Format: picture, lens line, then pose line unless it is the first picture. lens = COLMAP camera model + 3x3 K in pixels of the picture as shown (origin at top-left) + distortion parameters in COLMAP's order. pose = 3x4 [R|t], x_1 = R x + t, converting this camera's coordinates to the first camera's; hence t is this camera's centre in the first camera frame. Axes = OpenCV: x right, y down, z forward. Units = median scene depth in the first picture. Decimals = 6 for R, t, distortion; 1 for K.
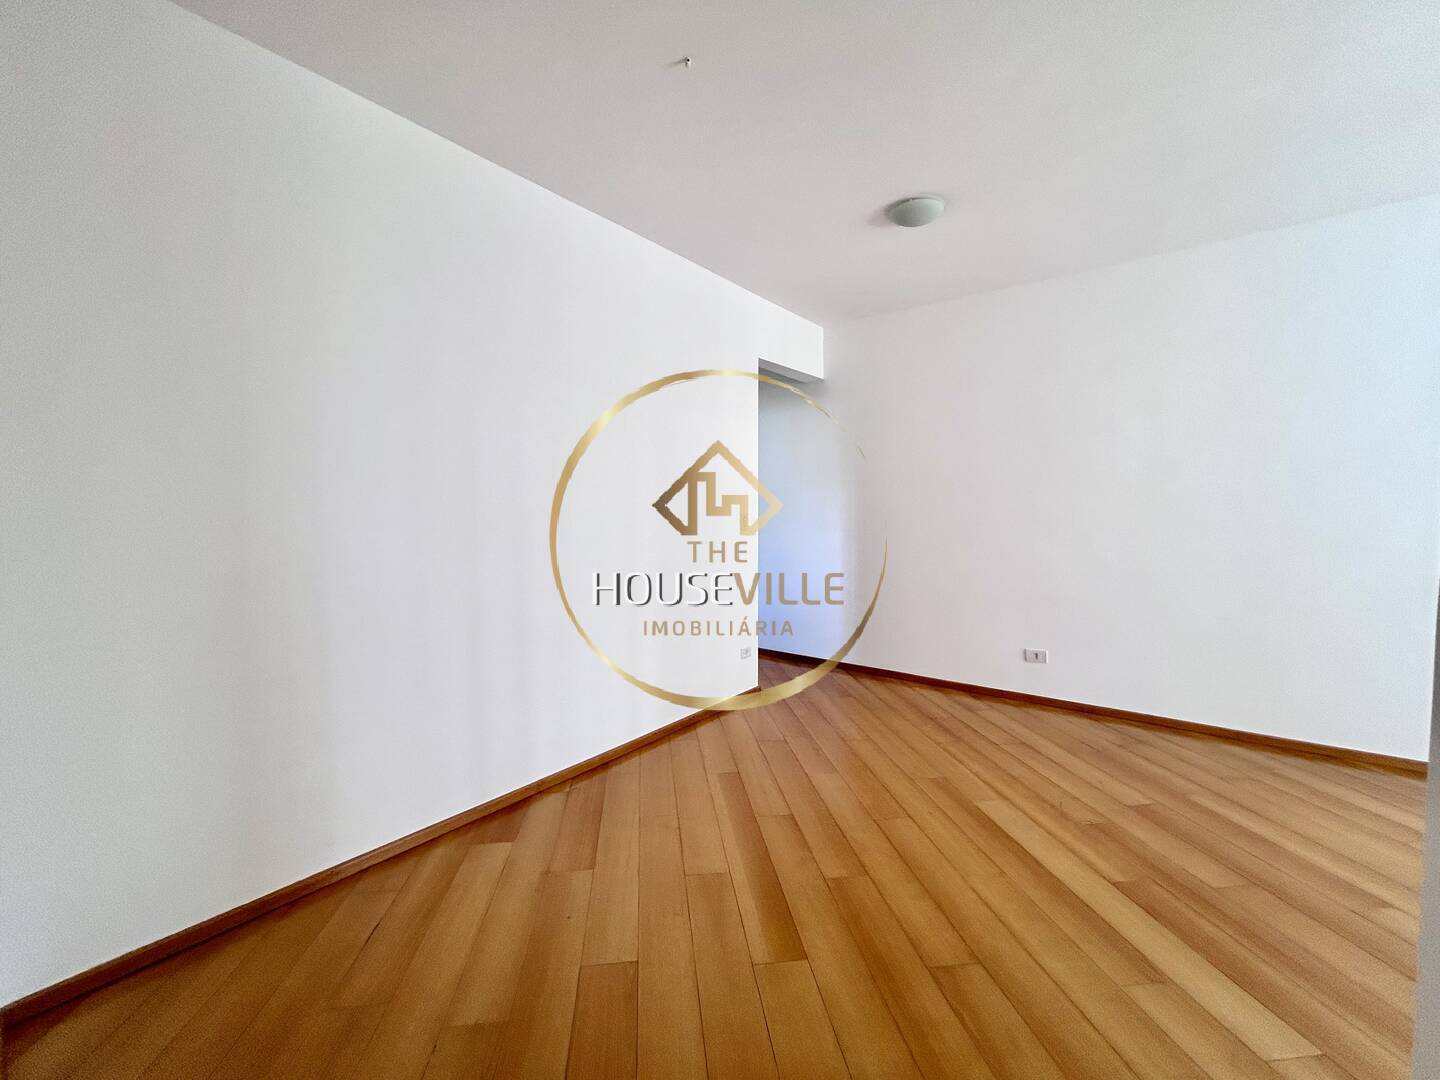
lens RADIAL K [[583.5, 0, 715.5], [0, 583.5, 541.1], [0, 0, 1]] dist [-0.001975, 0.000430]
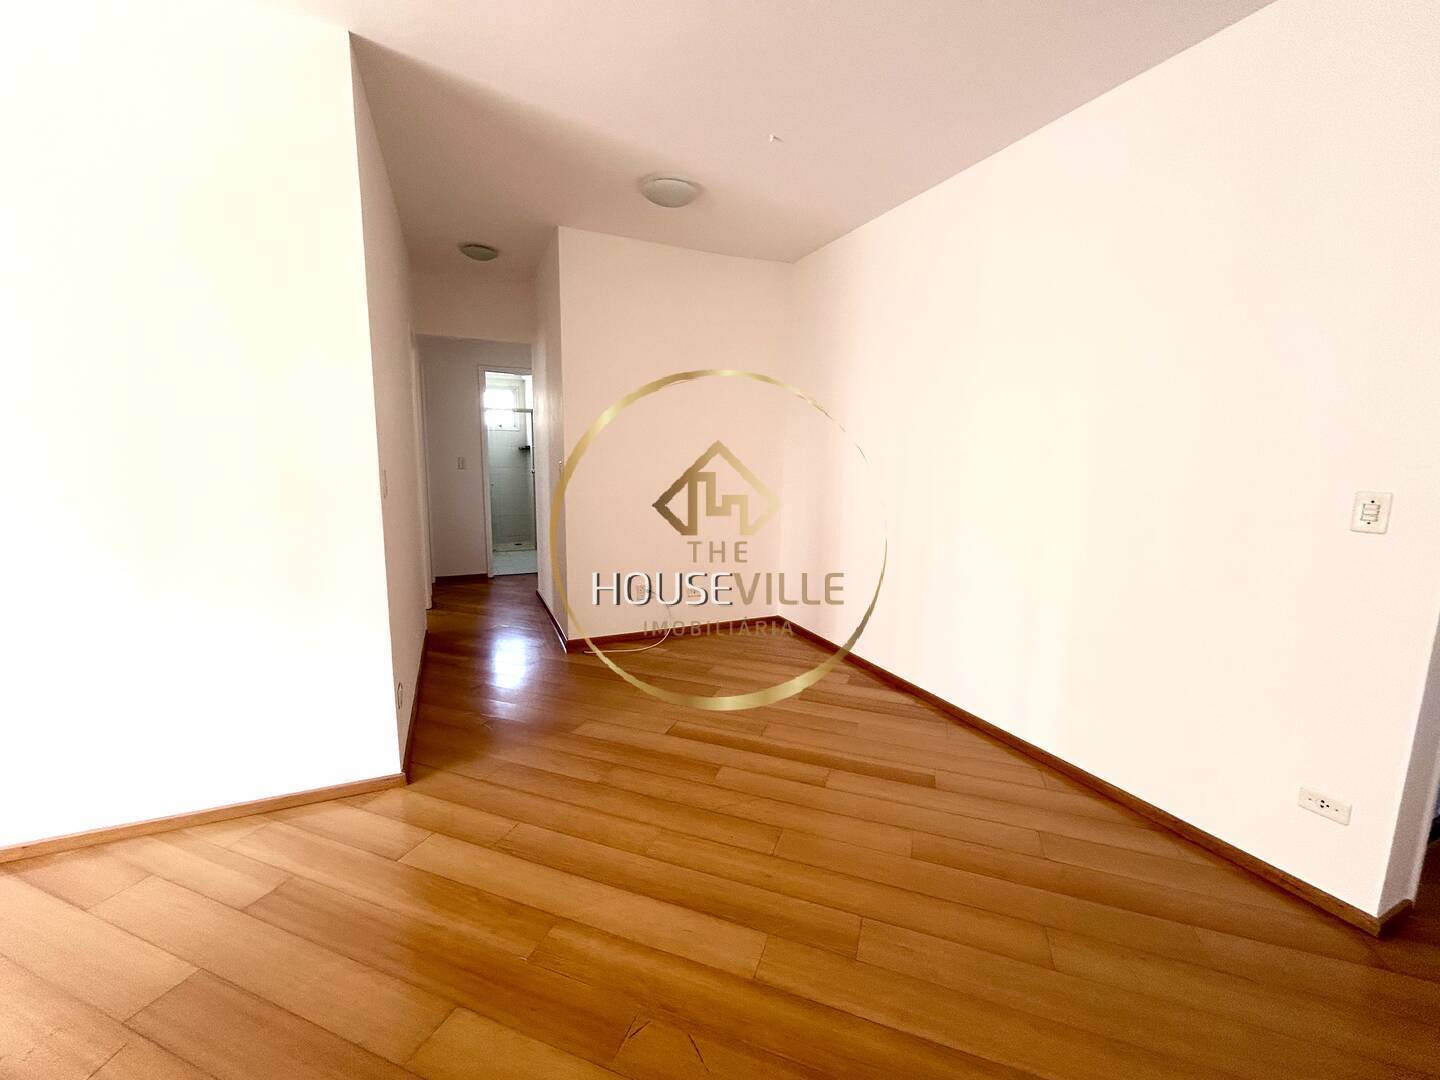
lens RADIAL K [[583.5, 0, 715.5], [0, 583.5, 541.1], [0, 0, 1]] dist [-0.001975, 0.000430]
pose [[-0.476318, 0.119269, -0.871146, 1.127472], [-0.053111, 0.985046, 0.163903, -0.090232], [0.877667, 0.124337, -0.462861, 1.382504]]
